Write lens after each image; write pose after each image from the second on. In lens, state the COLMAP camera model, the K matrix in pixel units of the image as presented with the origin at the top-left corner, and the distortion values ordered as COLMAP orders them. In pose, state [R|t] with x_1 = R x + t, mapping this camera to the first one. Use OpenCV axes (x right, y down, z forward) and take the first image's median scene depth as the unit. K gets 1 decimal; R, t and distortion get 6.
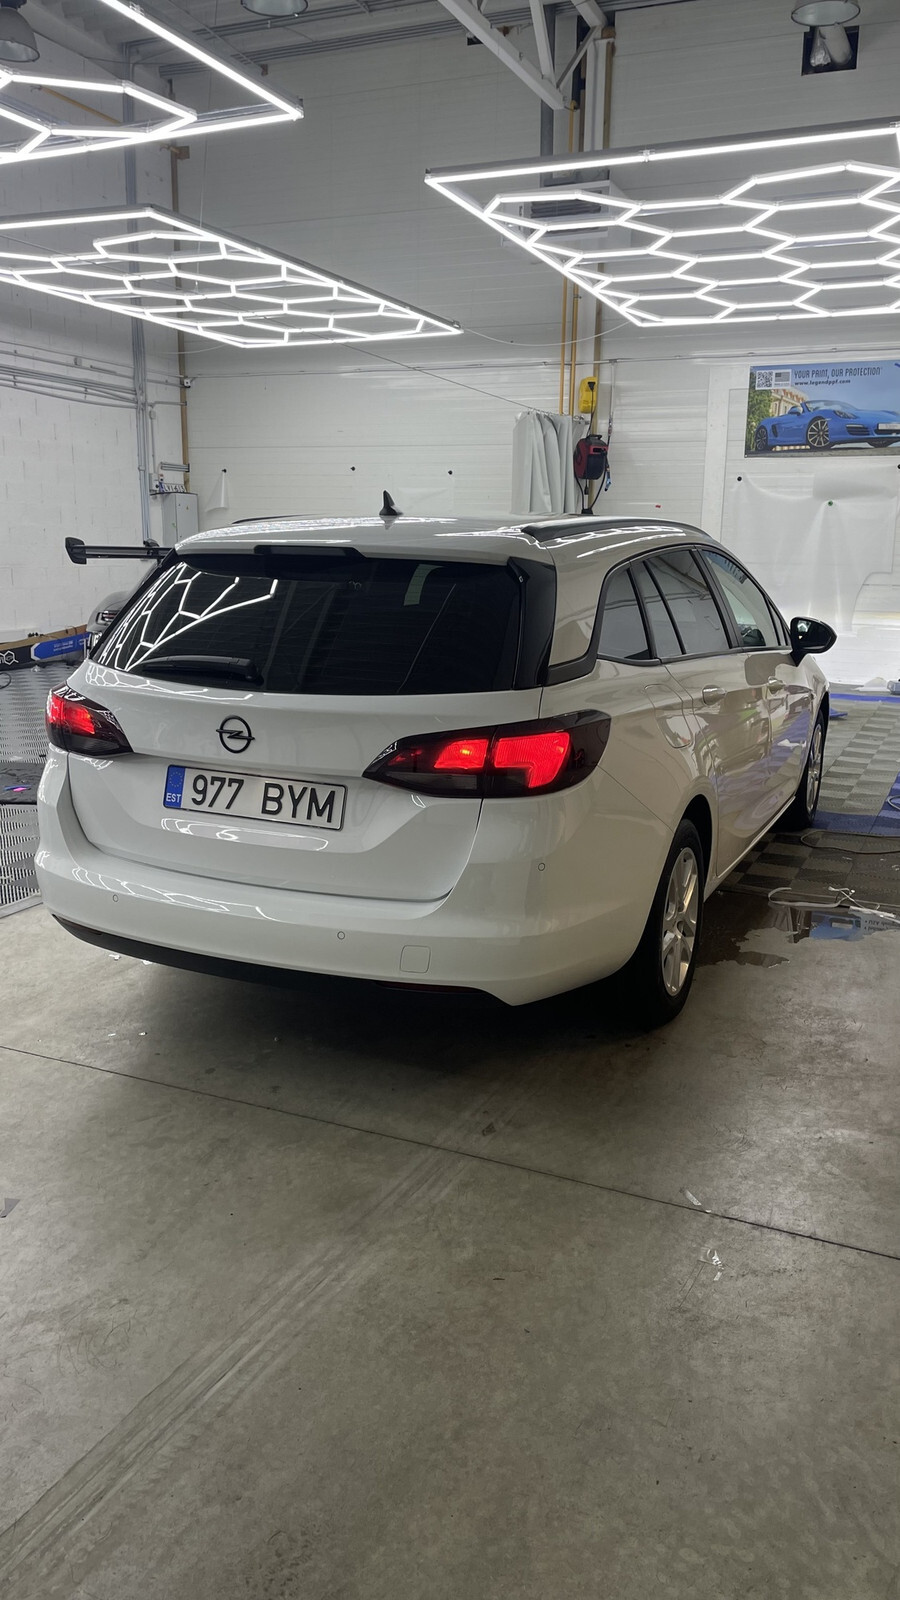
lens RADIAL K [[1213.4, 0, 454.0], [0, 1213.4, 812.3], [0, 0, 1]] dist [0.076491, -0.109169]
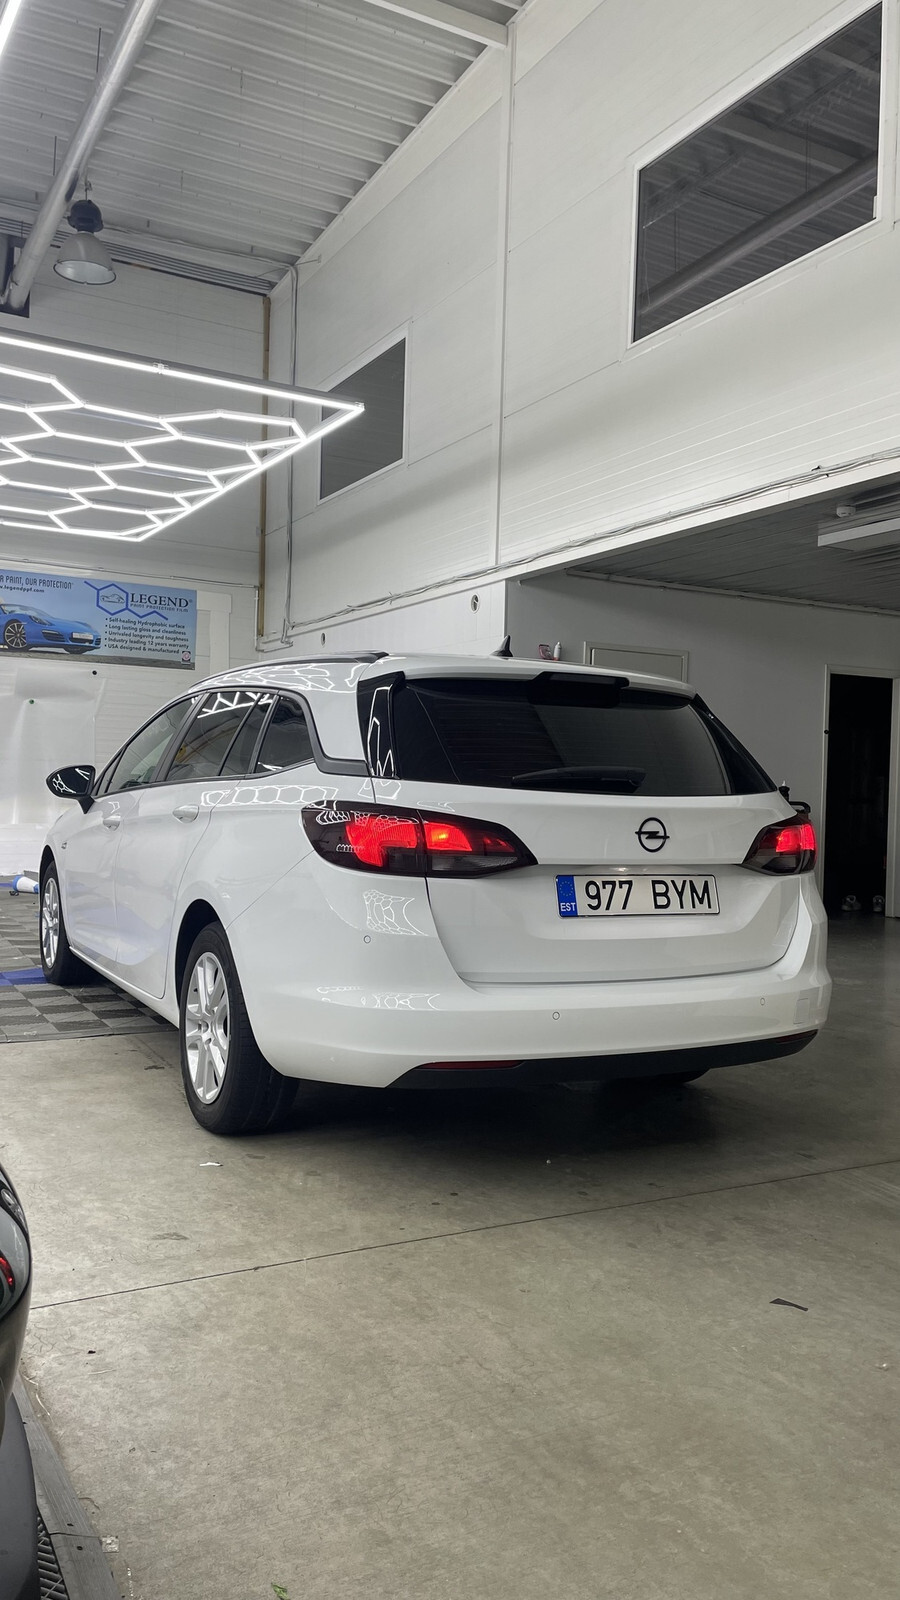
lens RADIAL K [[1213.4, 0, 459.0], [0, 1213.4, 781.1], [0, 0, 1]] dist [0.076491, -0.109169]
pose [[0.608388, 0.003888, 0.793630, -0.977134], [0.158140, 0.979341, -0.126026, -0.001398], [-0.777725, 0.202178, 0.595205, 0.410300]]
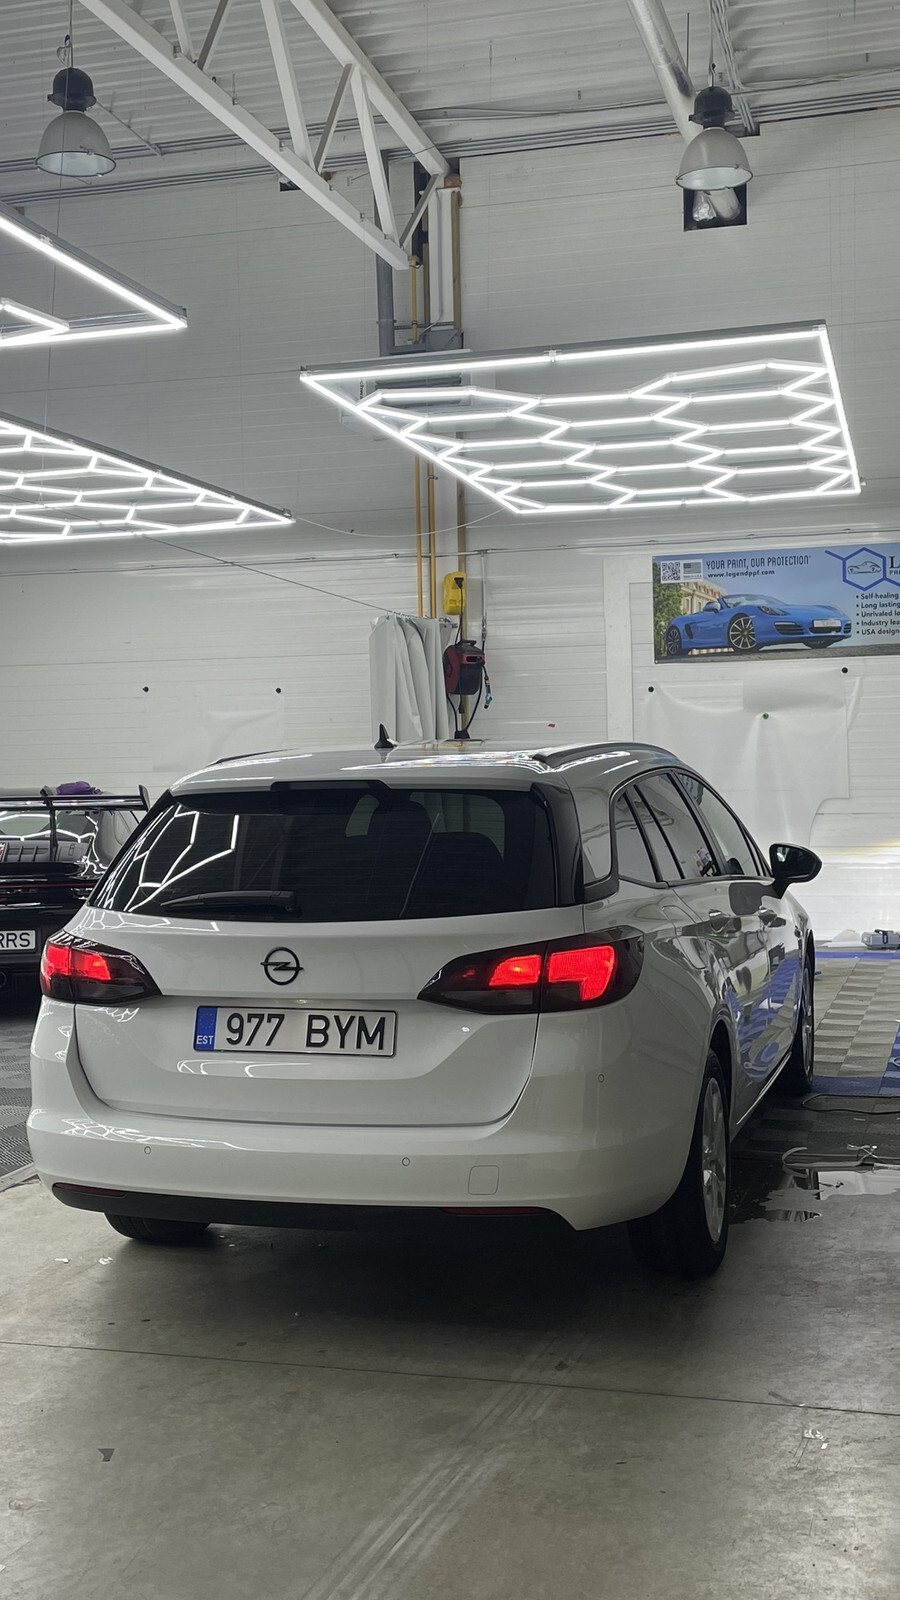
lens RADIAL K [[1839.5, 0, 440.3], [0, 1839.5, 766.1], [0, 0, 1]] dist [0.073703, 0.000000]
pose [[0.990779, -0.035146, 0.130847, -0.207599], [0.063437, 0.973704, -0.218806, 0.098268], [-0.119716, 0.225089, 0.966955, -0.438711]]
